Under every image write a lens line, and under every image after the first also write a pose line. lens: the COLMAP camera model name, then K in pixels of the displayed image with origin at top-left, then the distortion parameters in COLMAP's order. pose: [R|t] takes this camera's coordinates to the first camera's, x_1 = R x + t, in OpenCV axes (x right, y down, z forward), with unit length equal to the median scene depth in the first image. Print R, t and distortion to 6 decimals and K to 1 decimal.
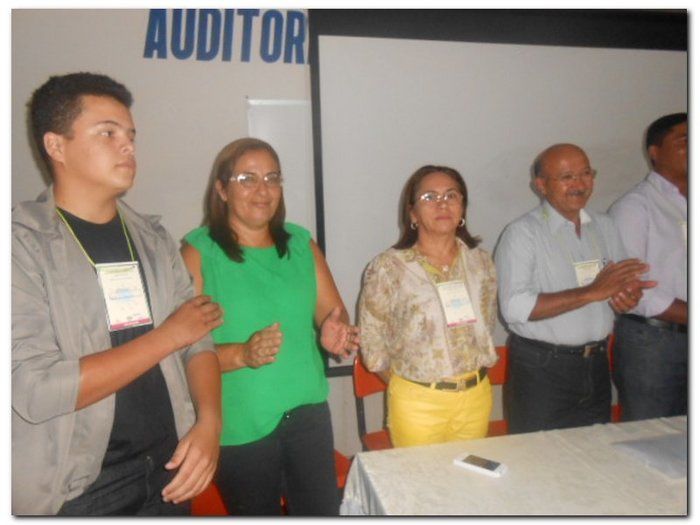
lens RADIAL K [[478.4, 0, 350.0], [0, 478.4, 262.5], [0, 0, 1]] dist [-0.019607, 0.002246]
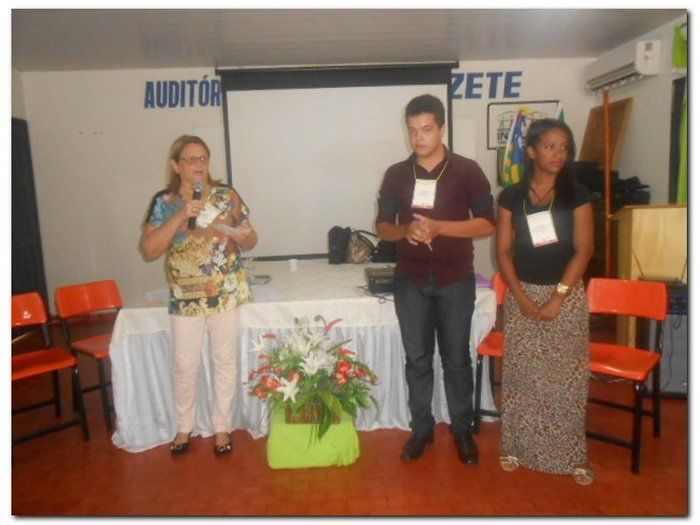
lens RADIAL K [[529.6, 0, 350.0], [0, 529.6, 262.5], [0, 0, 1]] dist [-0.022616, 0.005784]
pose [[0.986723, 0.010981, -0.162038, 1.310035], [-0.002017, 0.998463, 0.055380, 0.188954], [0.162397, -0.054318, 0.985229, -1.836185]]
